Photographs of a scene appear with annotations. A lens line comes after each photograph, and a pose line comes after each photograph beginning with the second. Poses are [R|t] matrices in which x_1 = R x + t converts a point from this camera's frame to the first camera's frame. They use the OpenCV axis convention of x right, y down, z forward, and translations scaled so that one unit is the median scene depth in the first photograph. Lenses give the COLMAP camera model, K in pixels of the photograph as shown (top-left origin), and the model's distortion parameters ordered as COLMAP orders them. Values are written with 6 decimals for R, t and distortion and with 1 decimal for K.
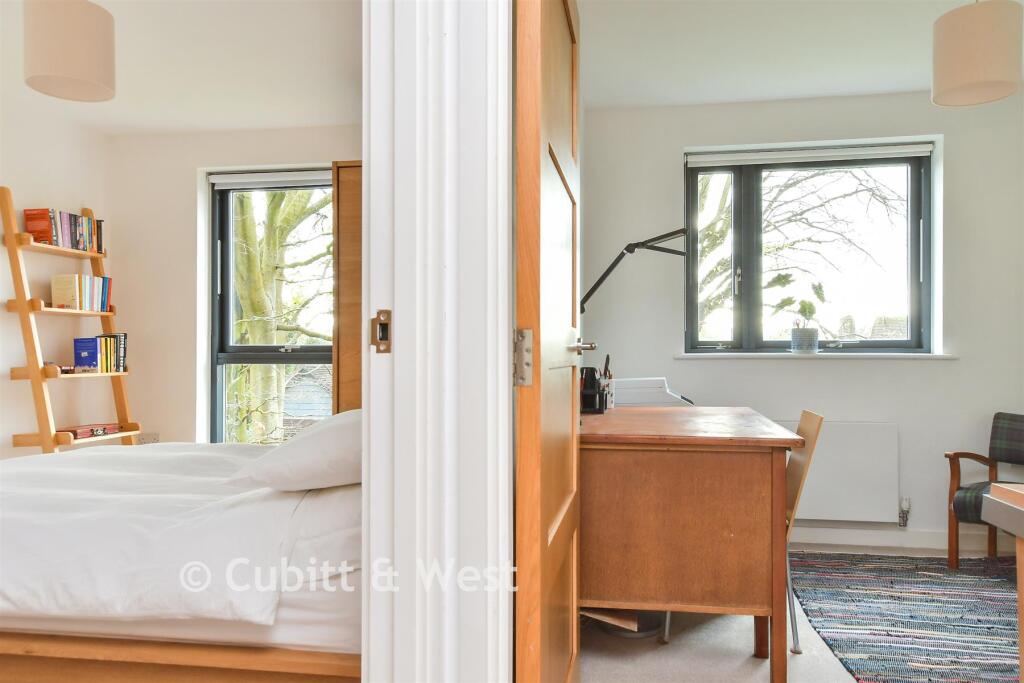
lens RADIAL K [[722.6, 0, 512.0], [0, 722.6, 341.5], [0, 0, 1]] dist [0.030574, 0.004290]
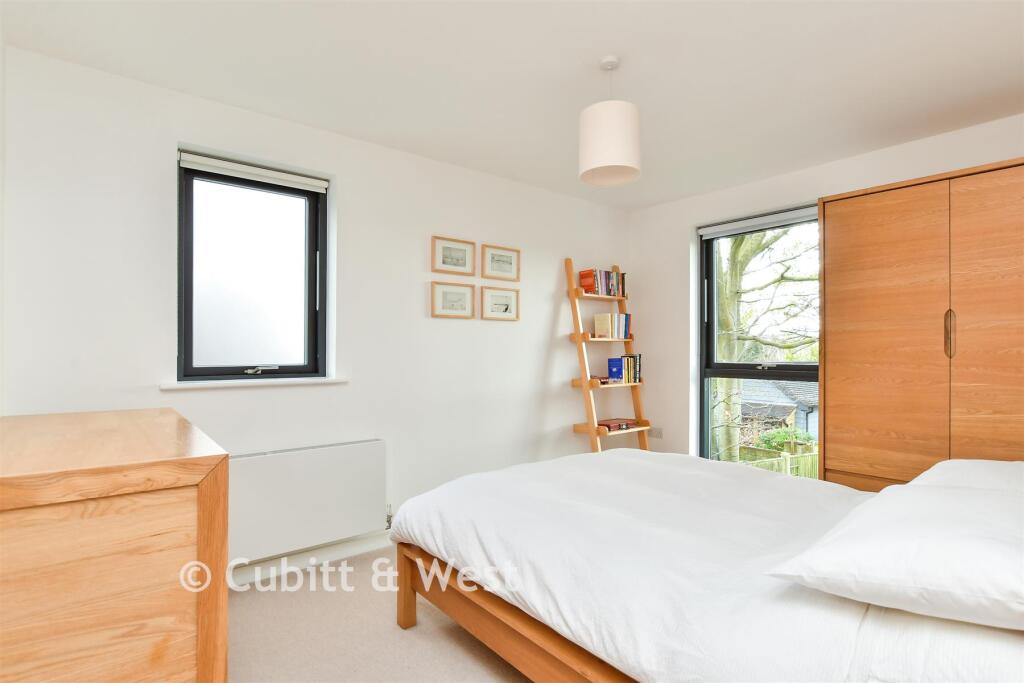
lens RADIAL K [[499.4, 0, 512.0], [0, 499.4, 341.5], [0, 0, 1]] dist [0.001402, 0.000006]
pose [[0.750001, -0.003238, -0.661429, -0.093472], [0.001799, 0.999994, -0.002855, -0.033543], [0.661435, 0.000951, 0.750002, 0.143073]]
